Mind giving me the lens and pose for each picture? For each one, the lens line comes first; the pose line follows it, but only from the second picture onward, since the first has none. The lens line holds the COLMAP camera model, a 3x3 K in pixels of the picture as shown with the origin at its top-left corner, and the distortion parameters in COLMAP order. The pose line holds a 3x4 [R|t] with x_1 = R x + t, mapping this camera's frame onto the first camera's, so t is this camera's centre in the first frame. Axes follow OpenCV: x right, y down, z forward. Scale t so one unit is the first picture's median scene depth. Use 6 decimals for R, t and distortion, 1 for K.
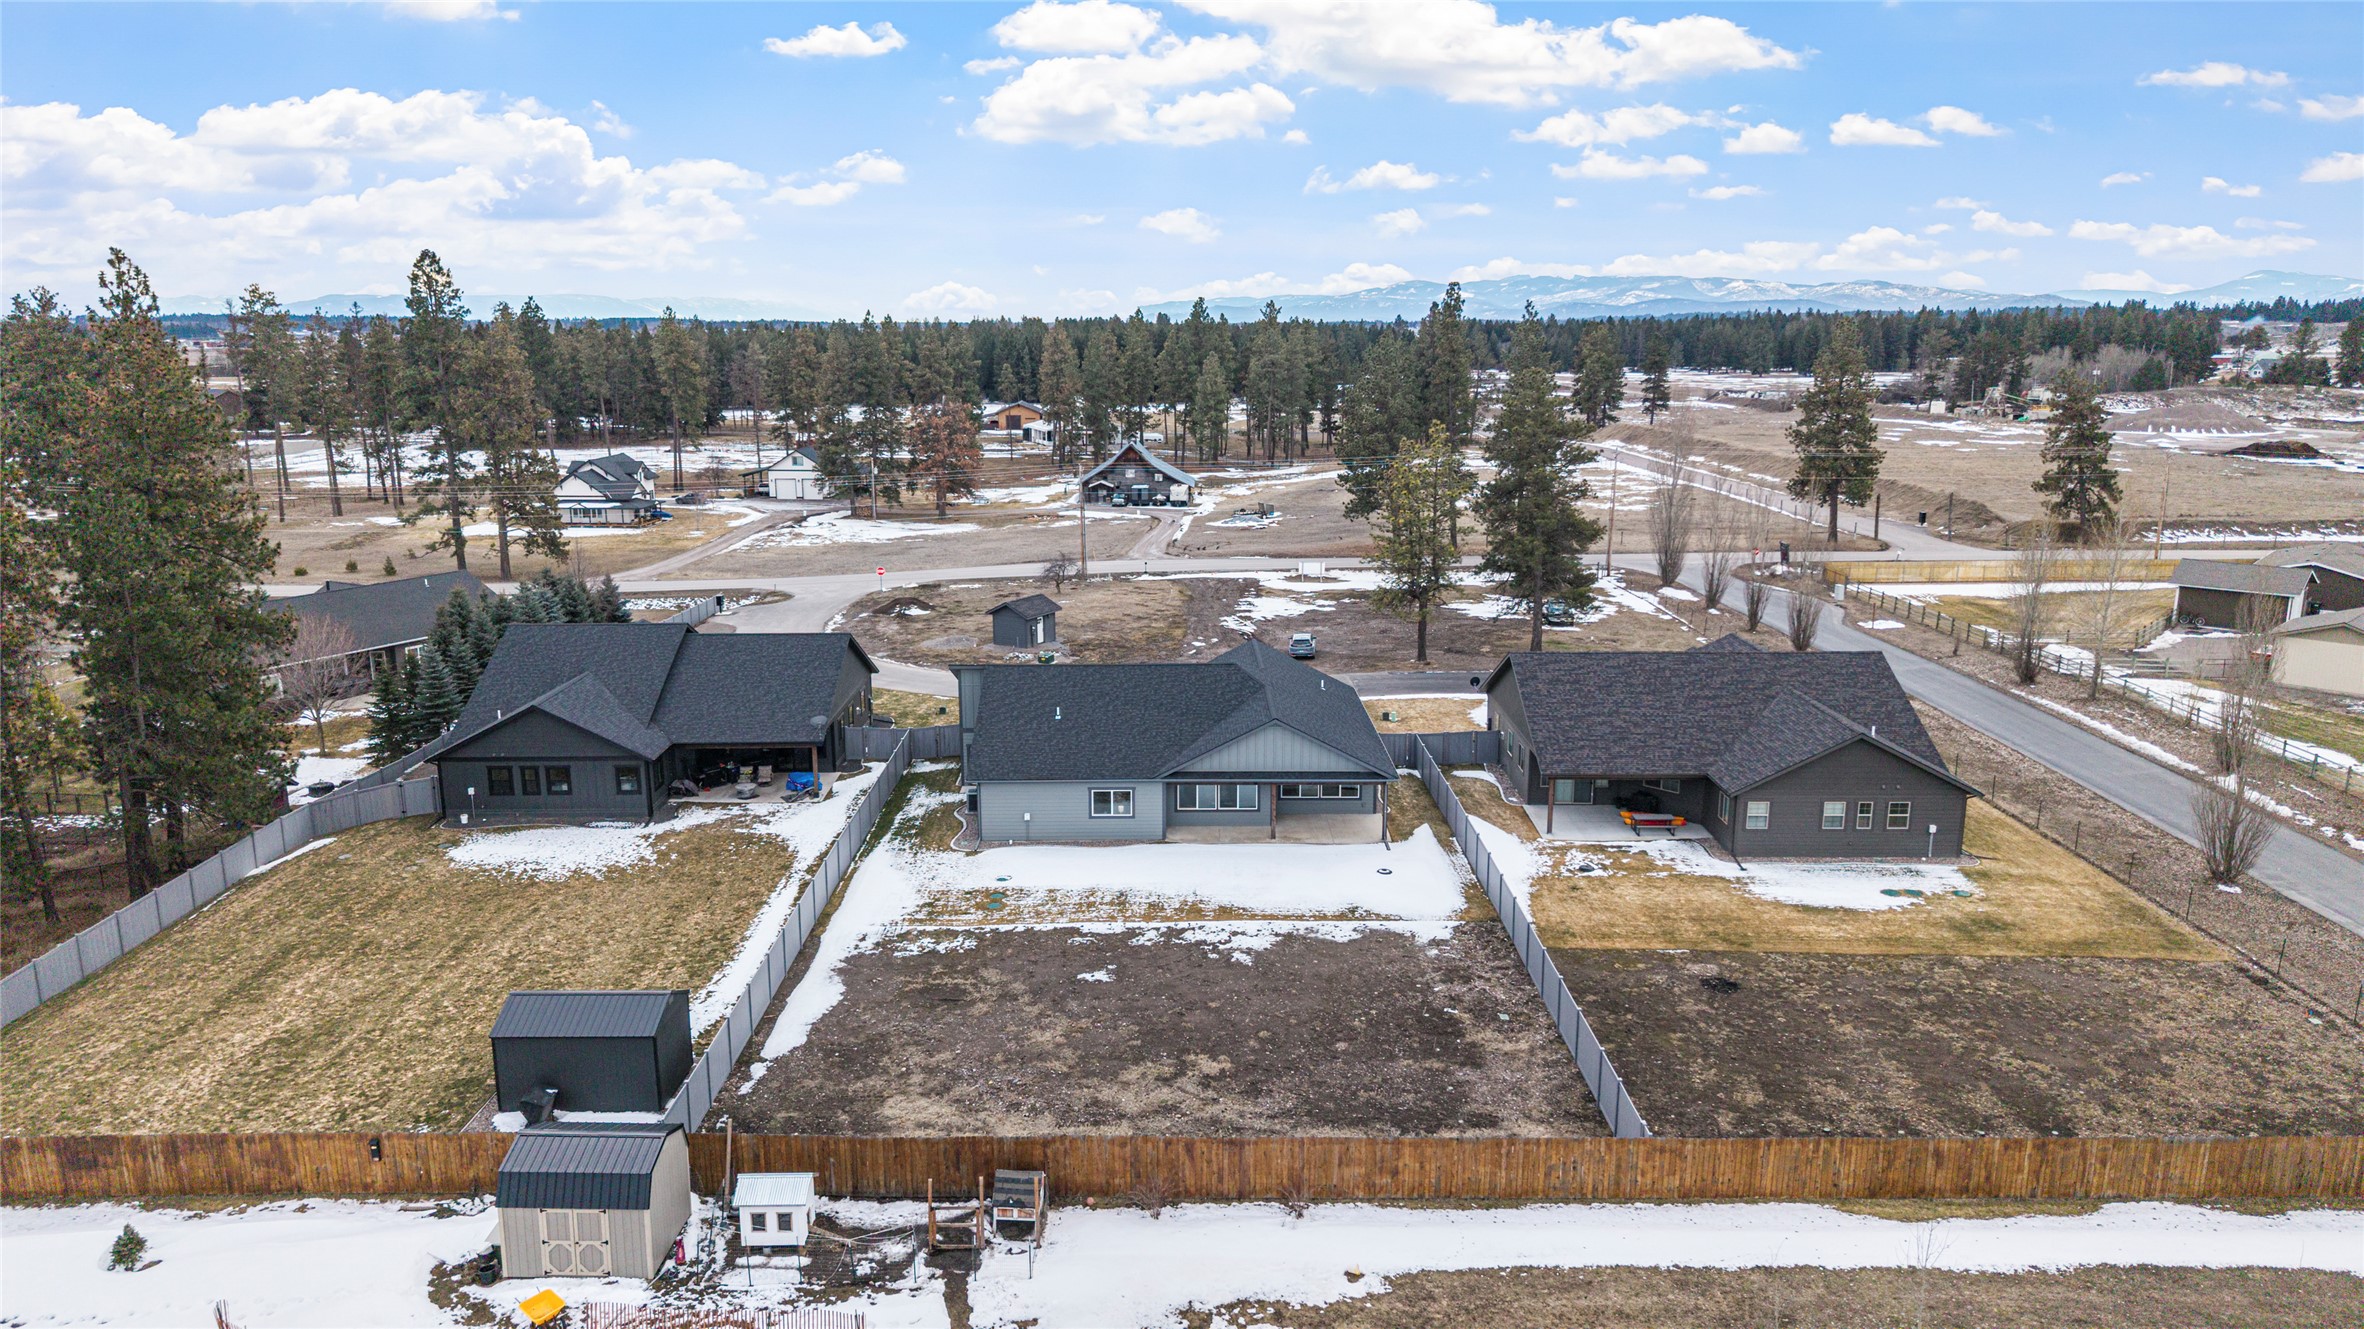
lens RADIAL K [[1591.8, 0, 1182.0], [0, 1591.8, 664.5], [0, 0, 1]] dist [0.014419, -0.003135]
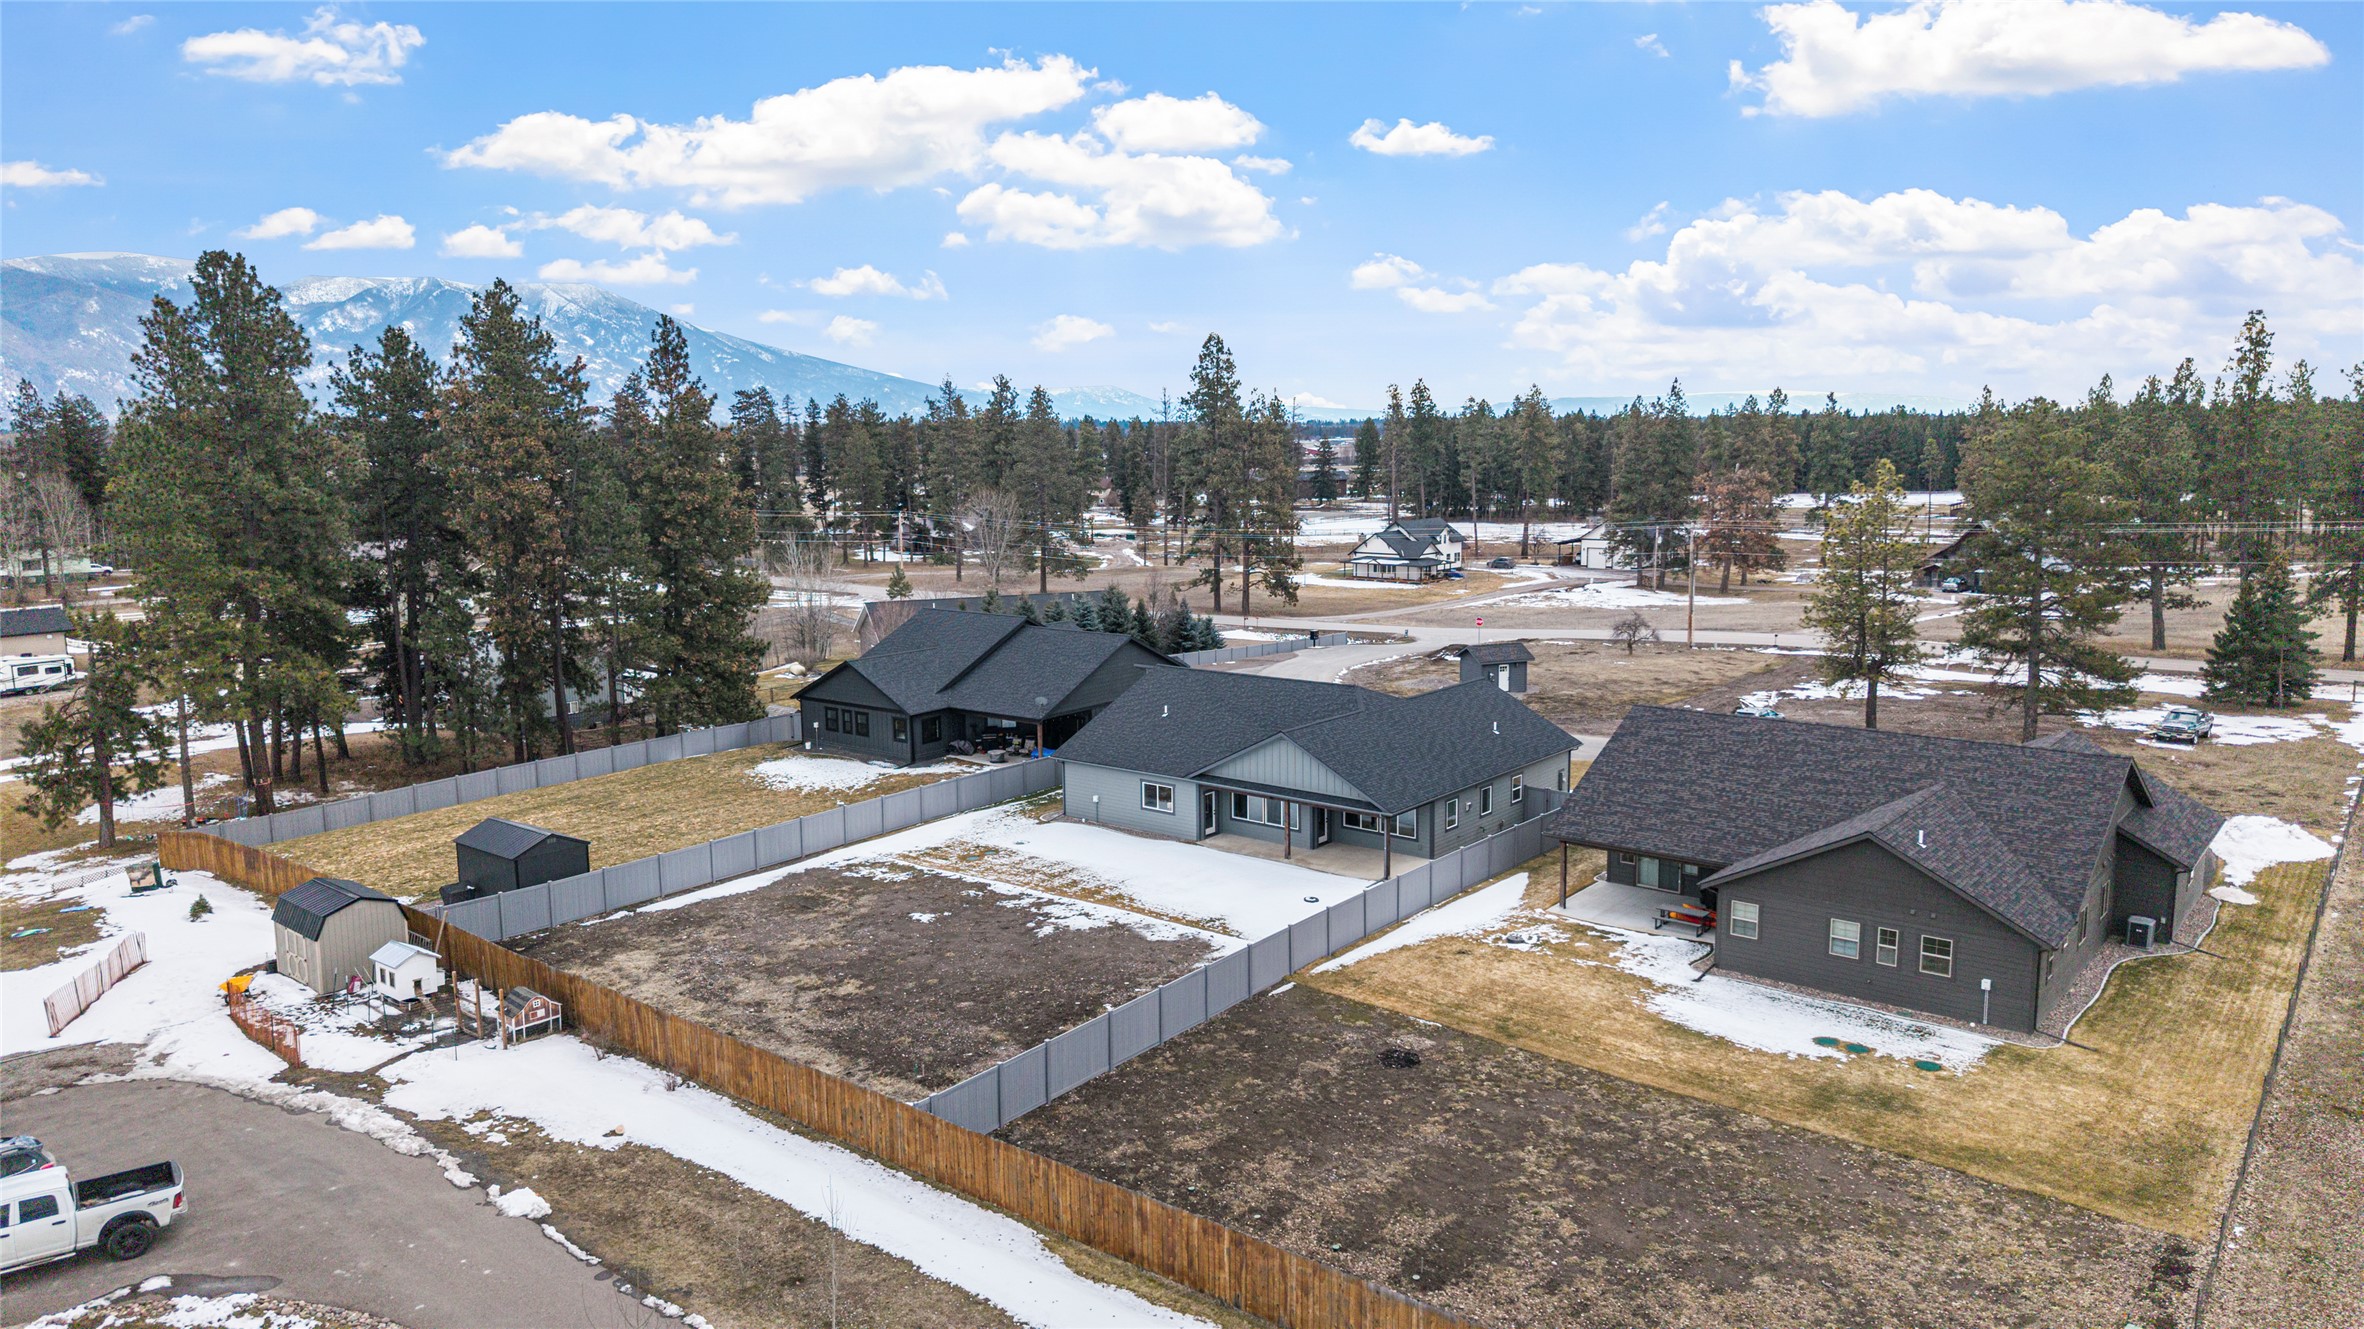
lens RADIAL K [[1591.8, 0, 1182.0], [0, 1591.8, 664.5], [0, 0, 1]] dist [0.014419, -0.003135]
pose [[0.770009, 0.084798, -0.632373, 0.707519], [-0.123209, 0.992236, -0.016971, 0.019512], [0.626024, 0.090982, 0.774478, 0.233167]]
